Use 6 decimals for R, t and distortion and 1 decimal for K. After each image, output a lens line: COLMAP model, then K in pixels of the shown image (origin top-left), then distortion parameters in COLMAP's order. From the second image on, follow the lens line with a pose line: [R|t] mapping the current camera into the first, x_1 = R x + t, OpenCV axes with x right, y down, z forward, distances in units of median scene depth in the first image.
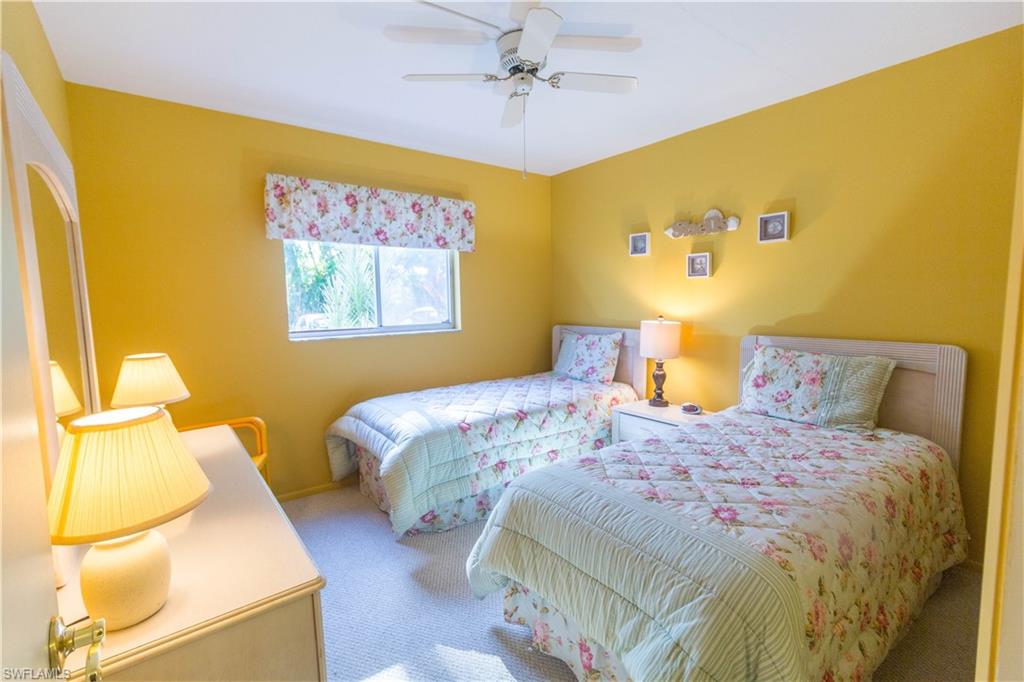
lens RADIAL K [[471.3, 0, 511.5], [0, 471.3, 340.2], [0, 0, 1]] dist [0.009354, -0.000273]
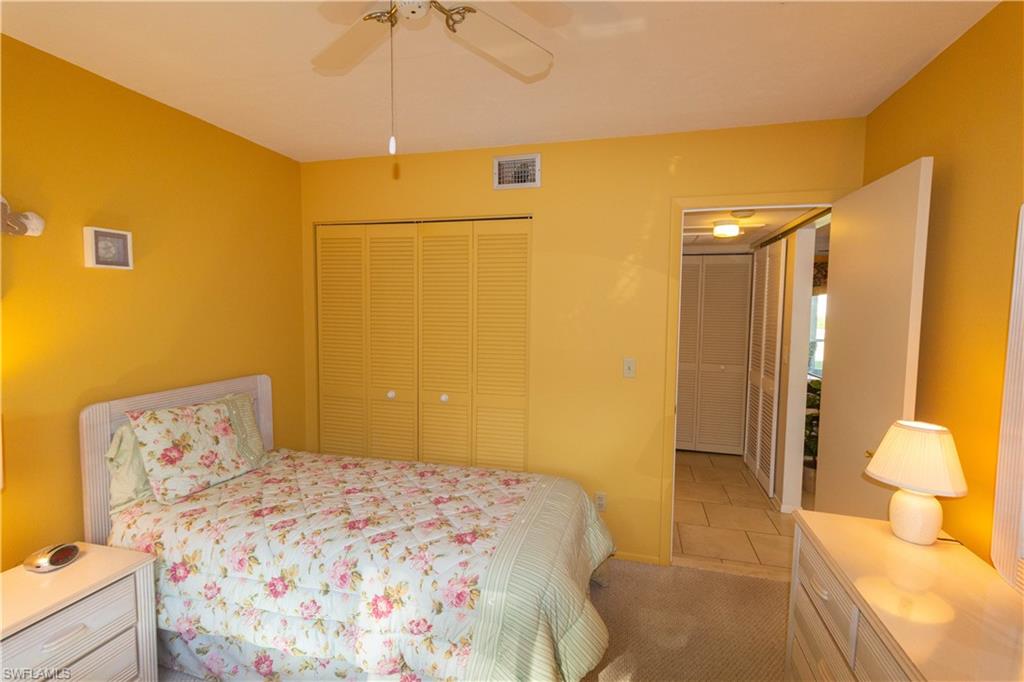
lens RADIAL K [[471.3, 0, 512.5], [0, 471.3, 344.0], [0, 0, 1]] dist [0.009354, -0.000273]
pose [[-0.585279, -0.046741, 0.809483, -0.434824], [0.080266, 0.990094, 0.115204, -0.143180], [-0.806849, 0.132401, -0.575730, 1.039452]]
